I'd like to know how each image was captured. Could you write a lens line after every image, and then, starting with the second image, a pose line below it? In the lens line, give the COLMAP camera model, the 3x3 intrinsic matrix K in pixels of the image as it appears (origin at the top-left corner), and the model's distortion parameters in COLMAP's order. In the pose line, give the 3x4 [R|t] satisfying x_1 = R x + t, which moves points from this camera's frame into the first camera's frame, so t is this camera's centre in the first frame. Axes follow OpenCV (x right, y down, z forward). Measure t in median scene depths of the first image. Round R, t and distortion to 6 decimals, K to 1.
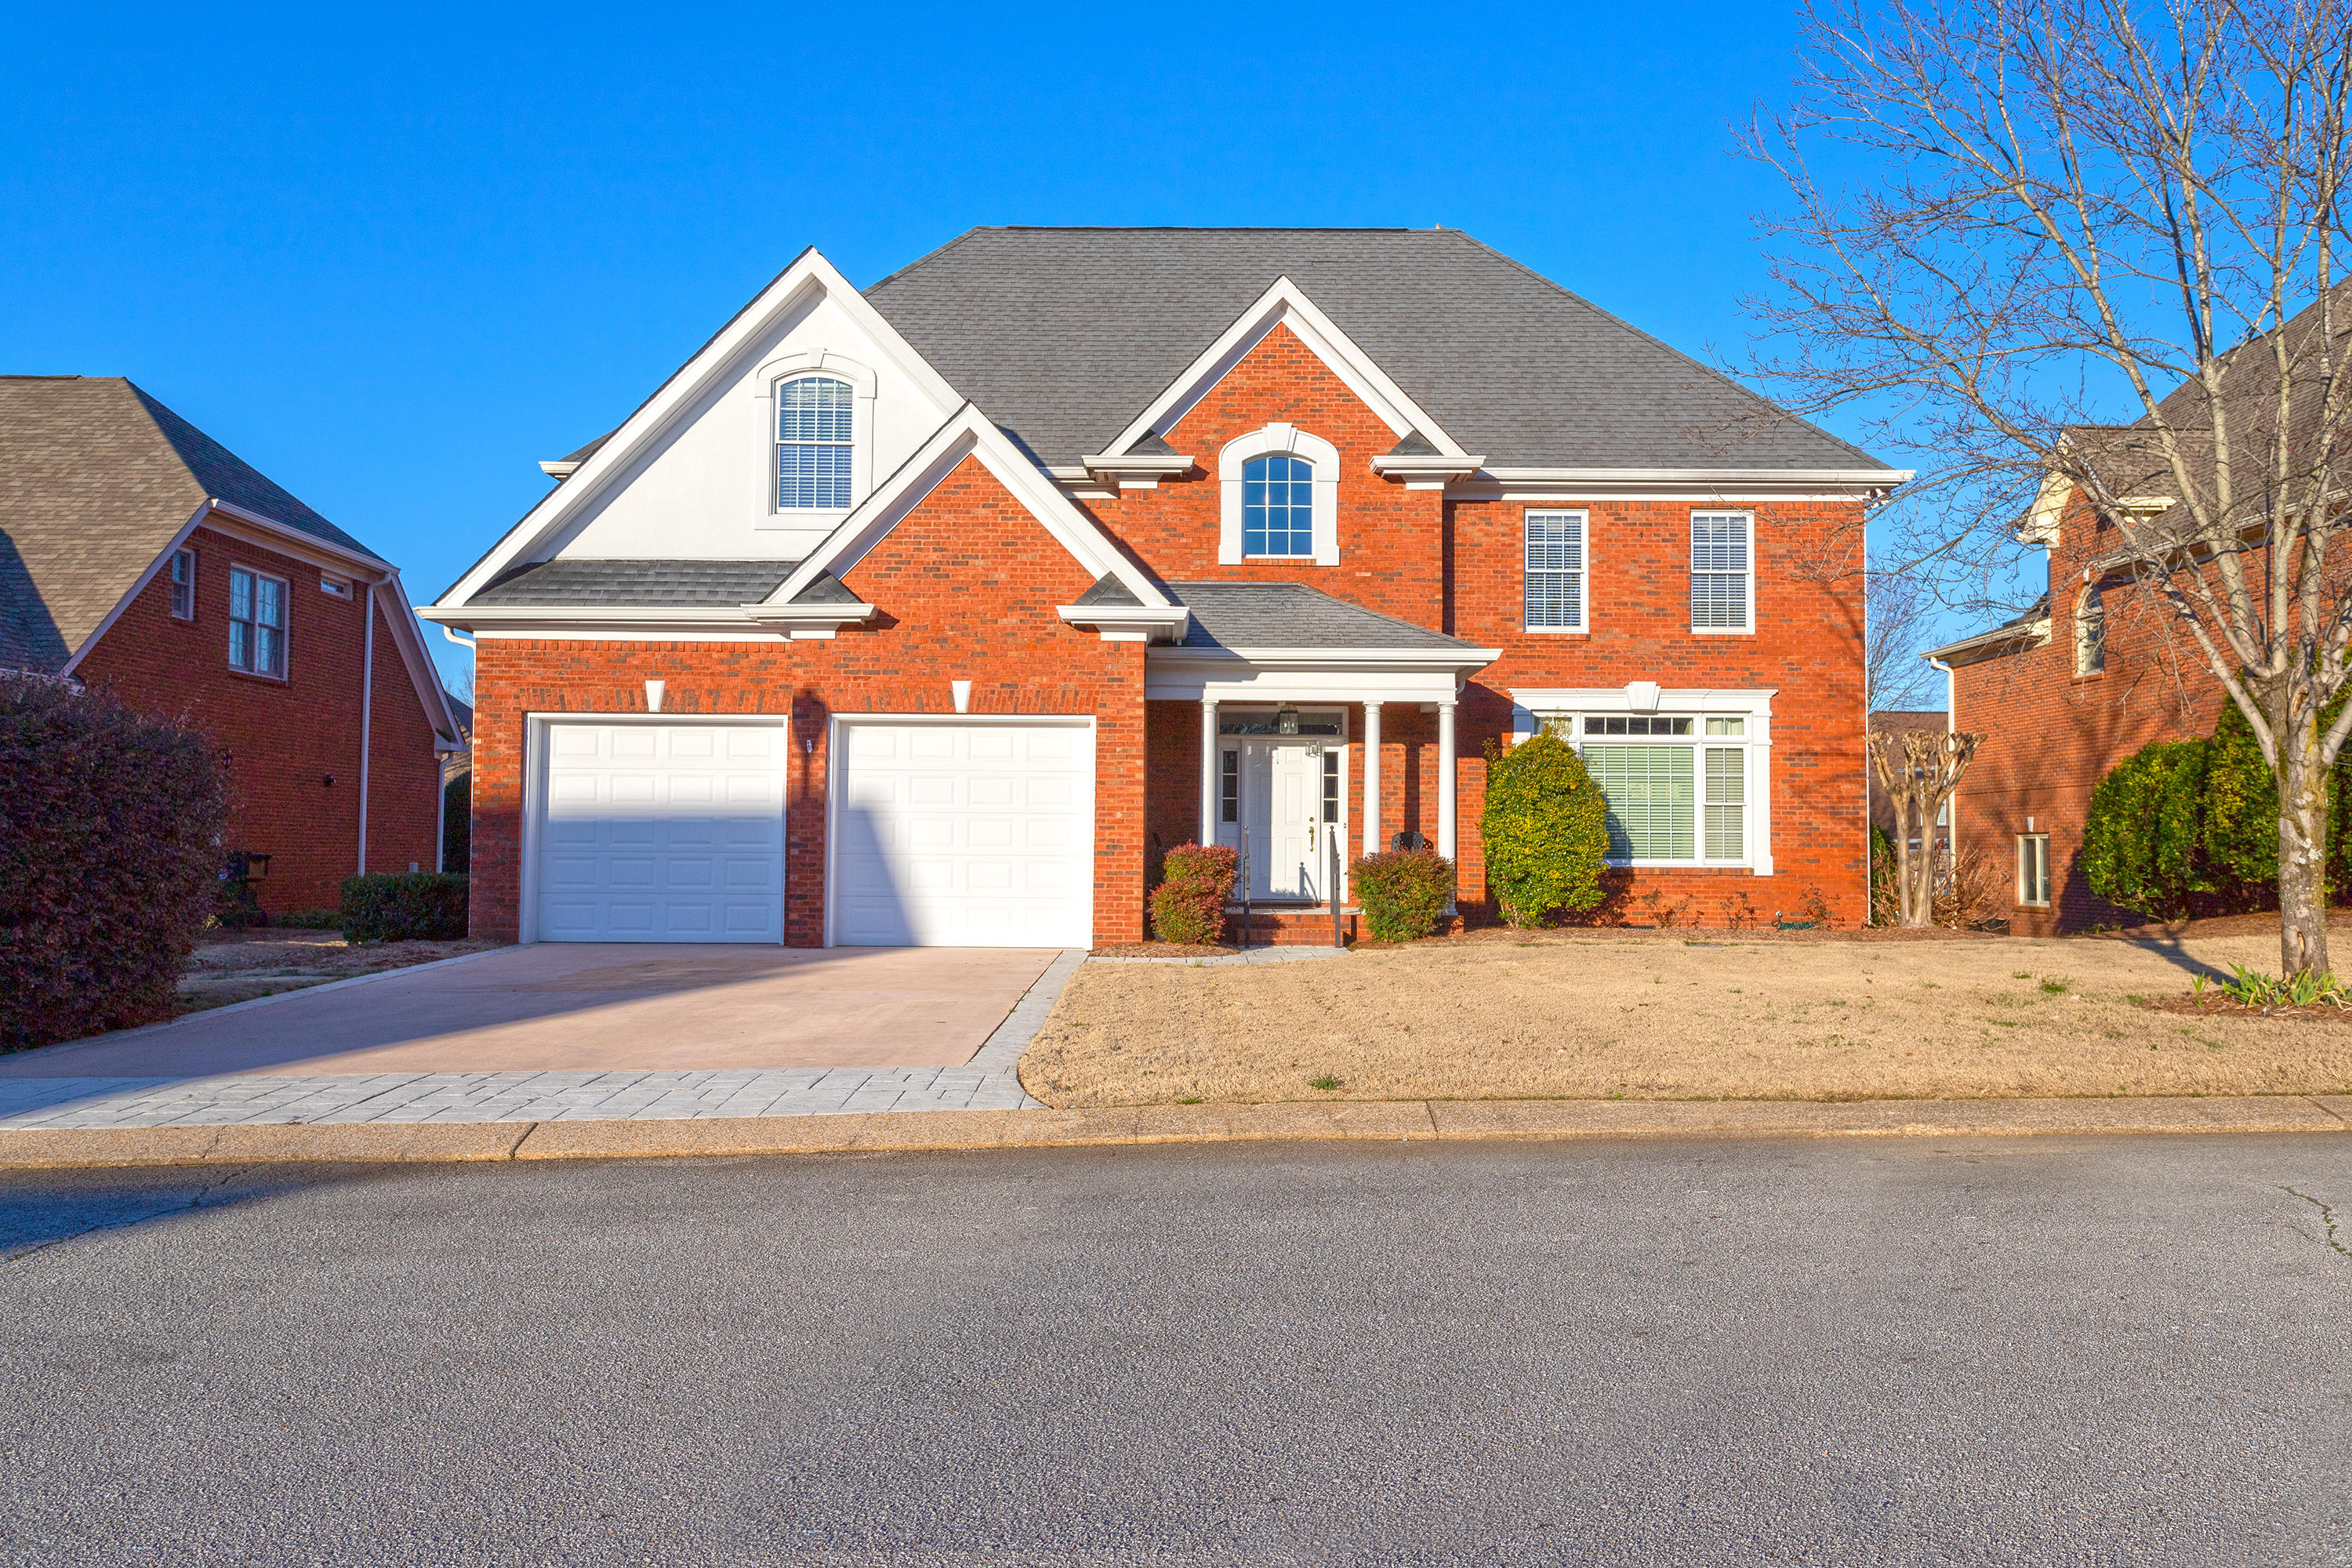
lens RADIAL K [[1845.9, 0, 1184.4], [0, 1845.9, 778.7], [0, 0, 1]] dist [0.013140, 0.000108]
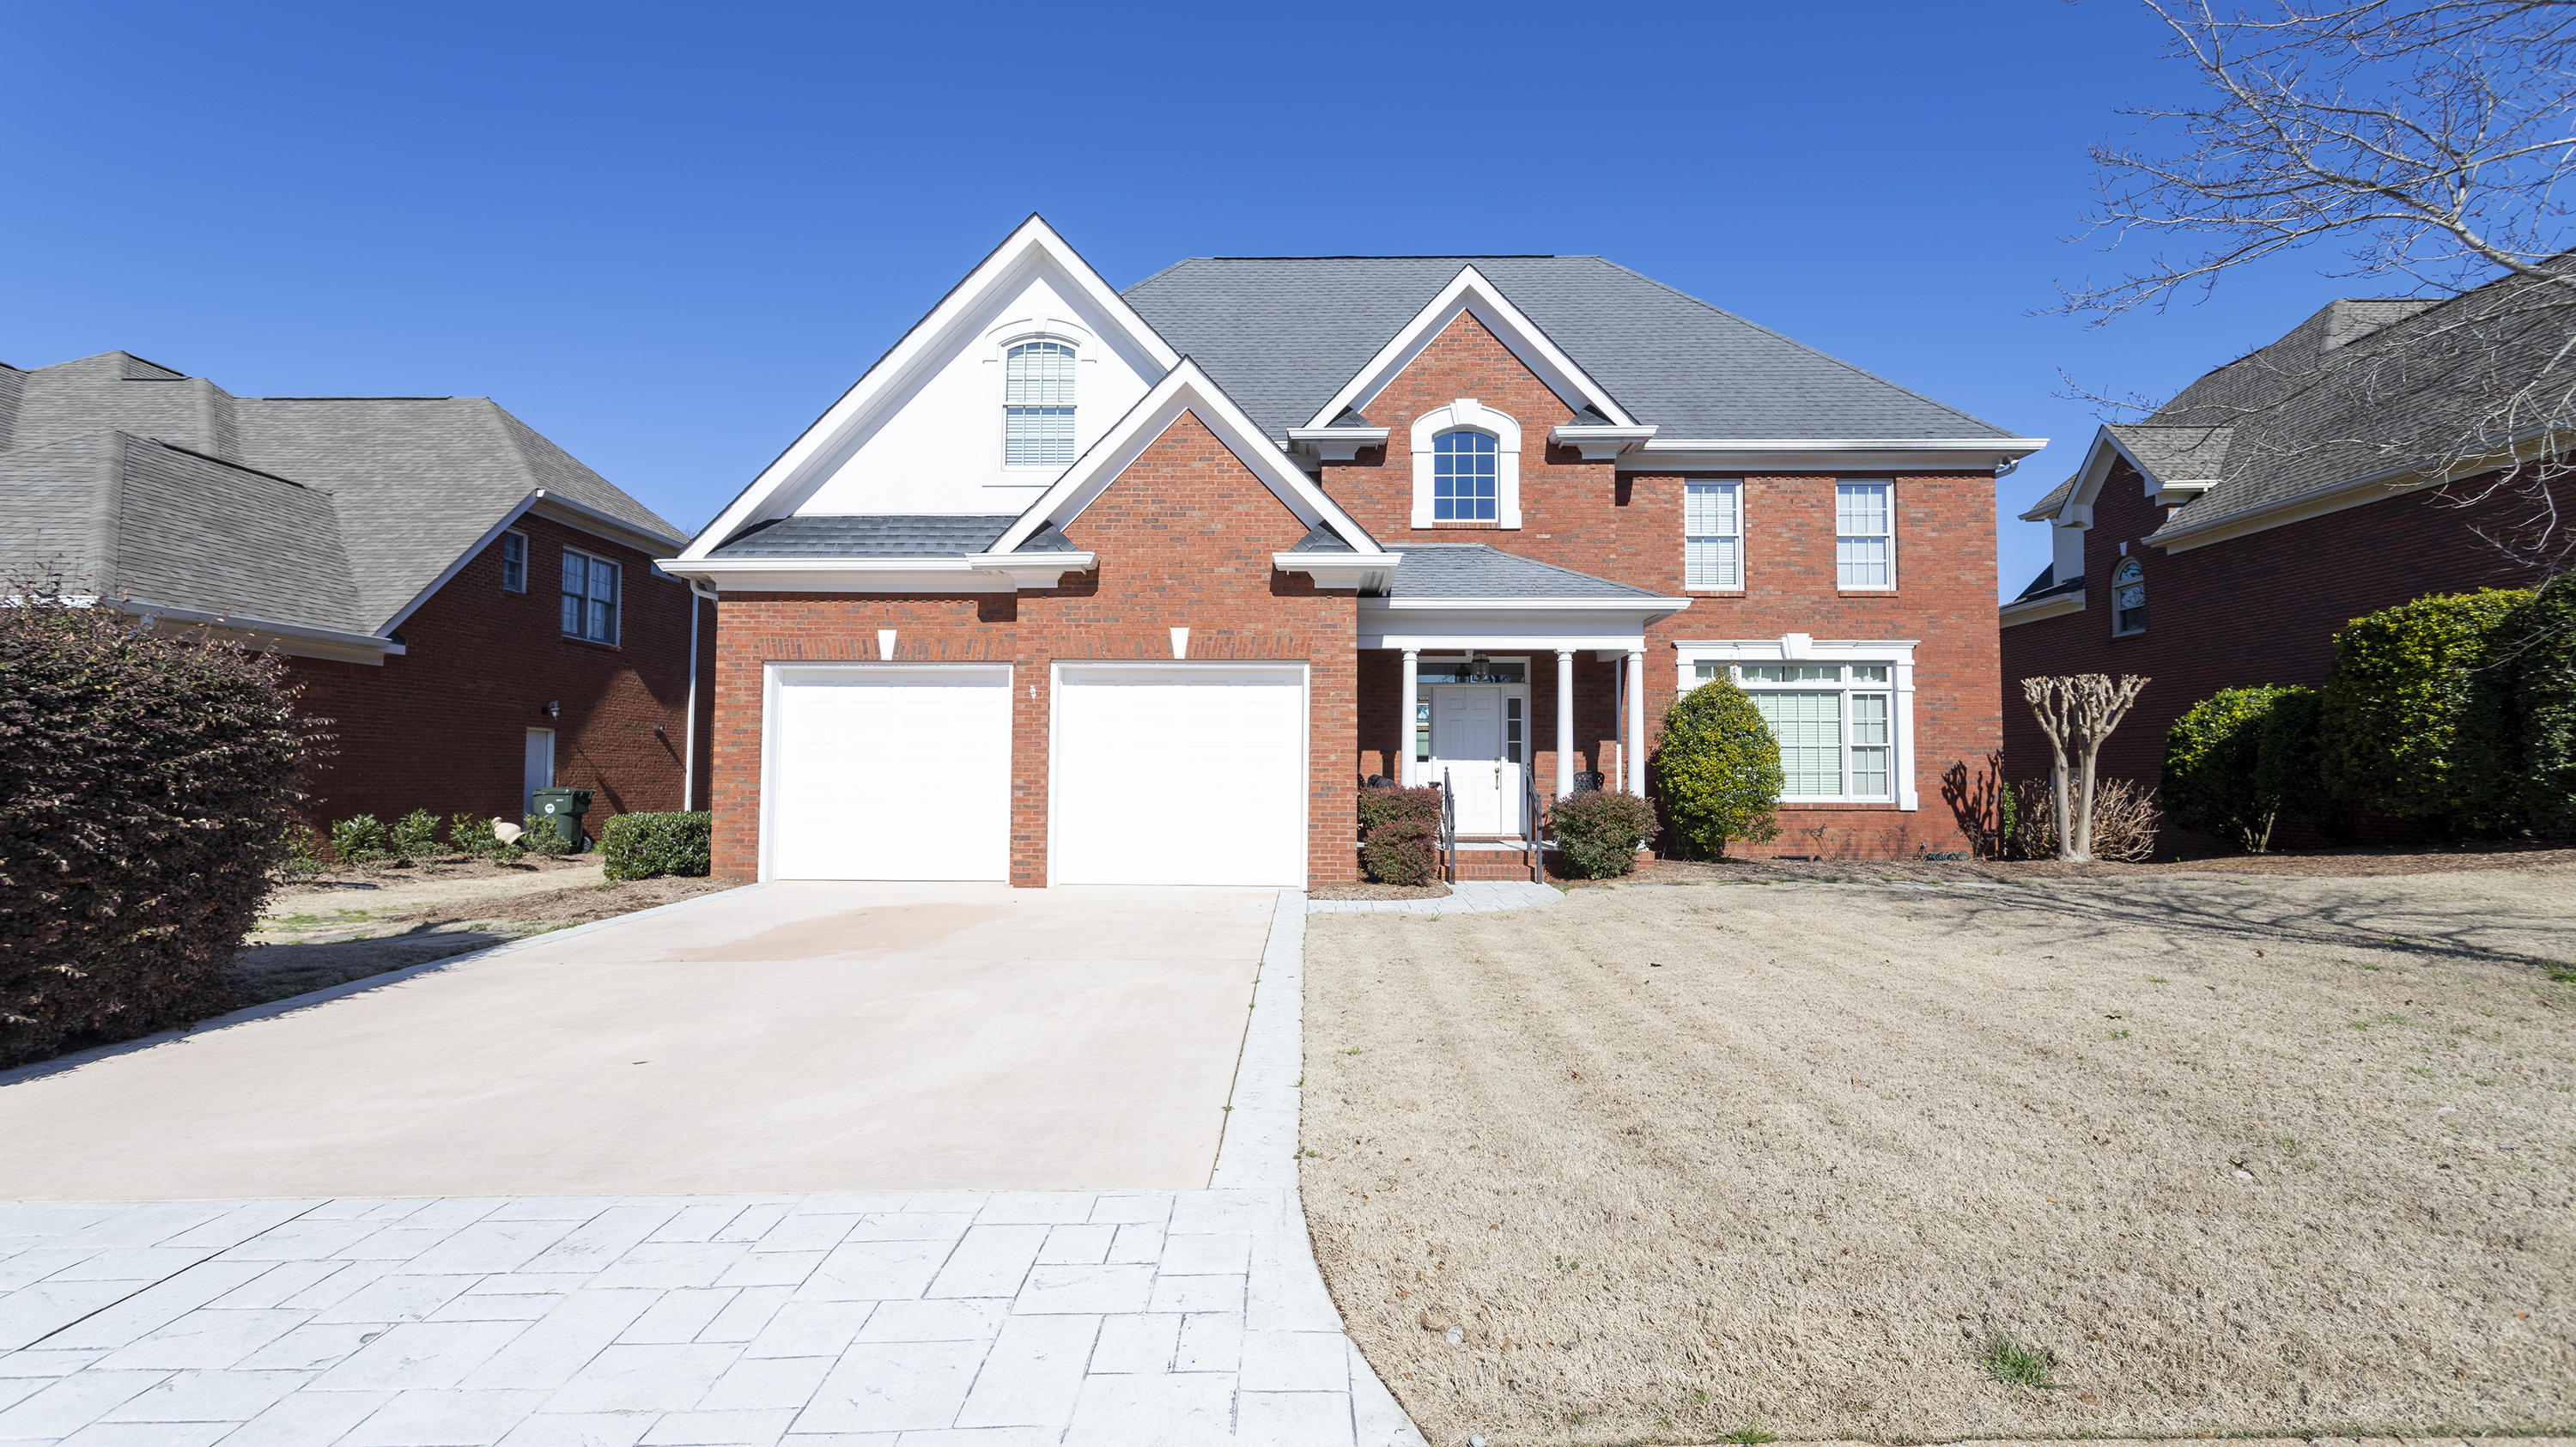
lens RADIAL K [[1220.0, 0, 1289.1], [0, 1220.0, 721.8], [0, 0, 1]] dist [0.006574, 0.002357]
pose [[0.999695, -0.003693, -0.024399, -0.037115], [0.003547, 0.999976, -0.006010, 0.003211], [0.024420, 0.005922, 0.999684, 0.275595]]
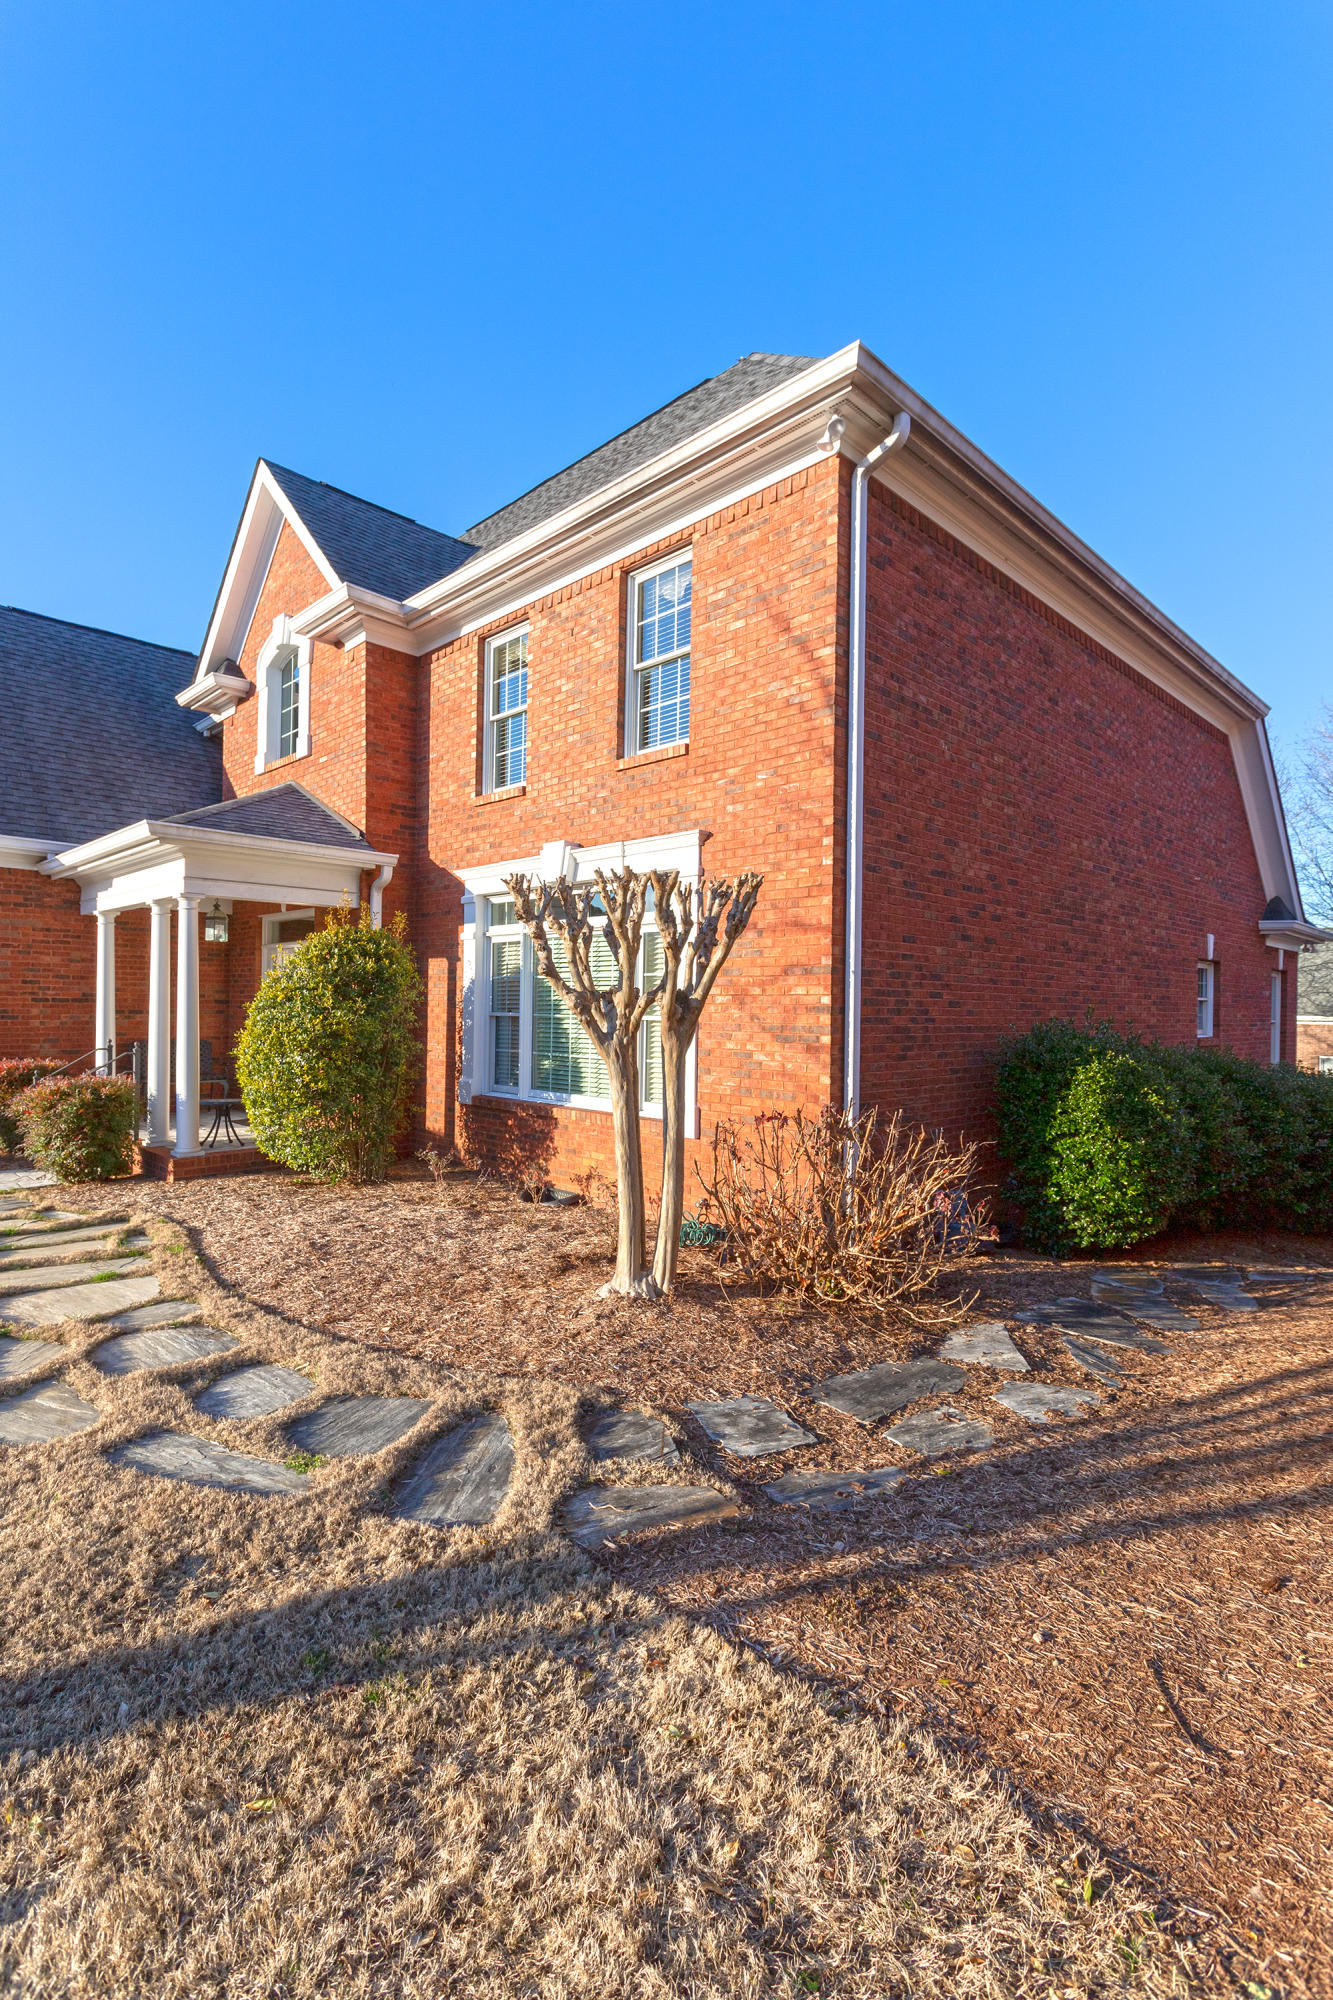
lens RADIAL K [[956.6, 0, 651.7], [0, 956.6, 998.2], [0, 0, 1]] dist [0.005242, 0.000834]
pose [[0.682433, -0.000302, -0.730948, 0.554518], [0.018592, 0.999684, 0.016945, 0.001044], [0.730711, -0.025154, 0.682223, 0.803642]]
